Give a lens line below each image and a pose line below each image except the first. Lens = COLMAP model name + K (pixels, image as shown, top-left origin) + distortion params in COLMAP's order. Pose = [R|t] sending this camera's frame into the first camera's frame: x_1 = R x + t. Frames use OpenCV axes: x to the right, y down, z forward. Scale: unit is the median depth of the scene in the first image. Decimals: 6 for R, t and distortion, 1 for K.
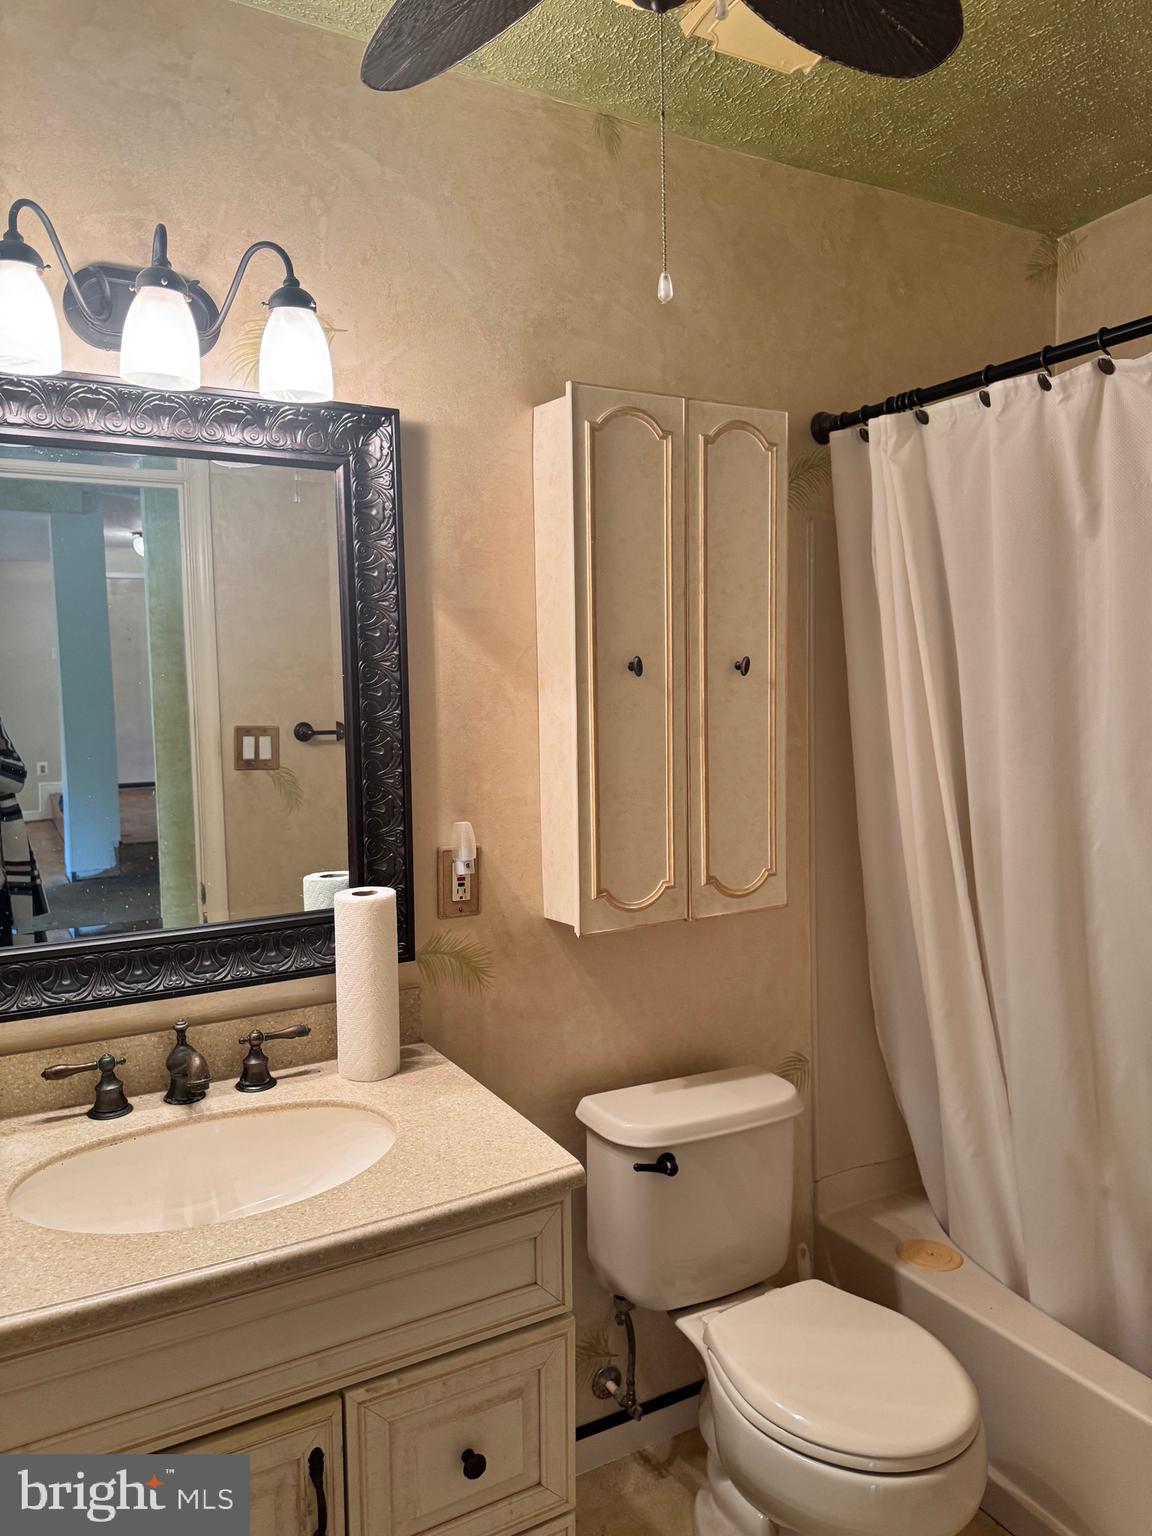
lens RADIAL K [[1089.7, 0, 579.9], [0, 1089.7, 769.5], [0, 0, 1]] dist [0.052573, -0.062854]
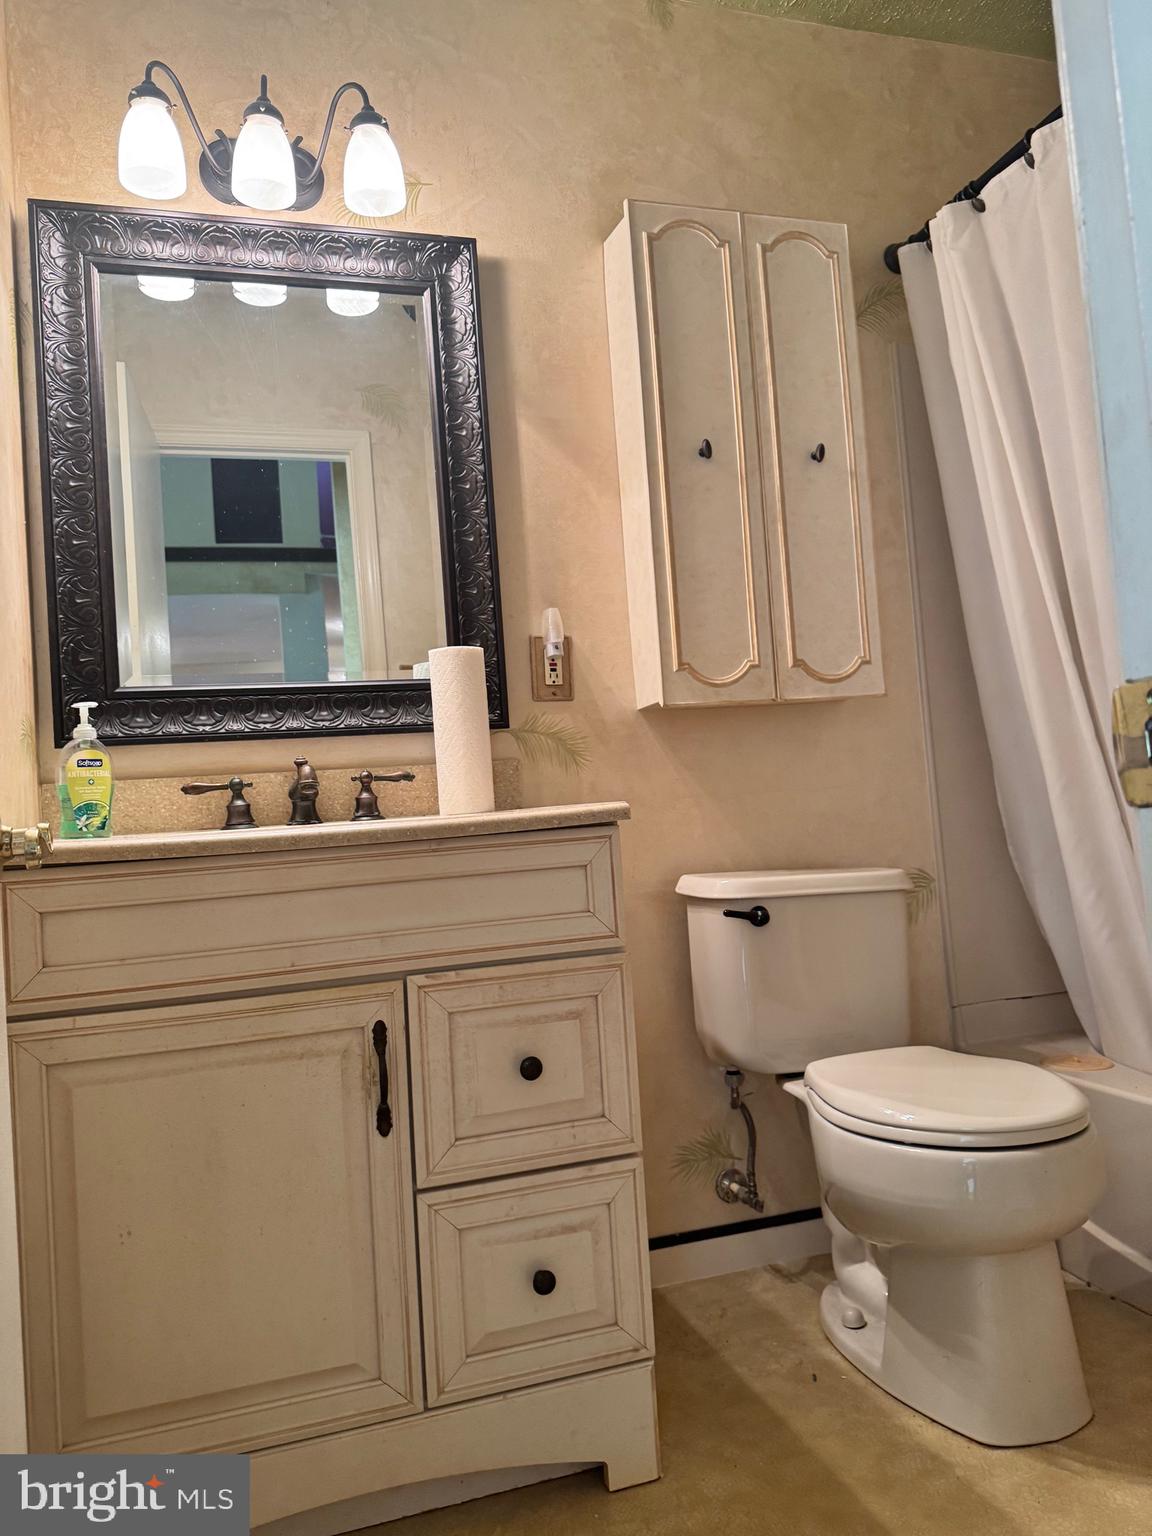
lens RADIAL K [[1089.7, 0, 566.8], [0, 1089.7, 765.5], [0, 0, 1]] dist [0.052573, -0.062854]
pose [[0.975562, -0.062761, -0.210572, 0.124964], [0.037207, 0.991685, -0.123196, 0.334638], [0.216553, 0.112351, 0.969785, -0.030867]]
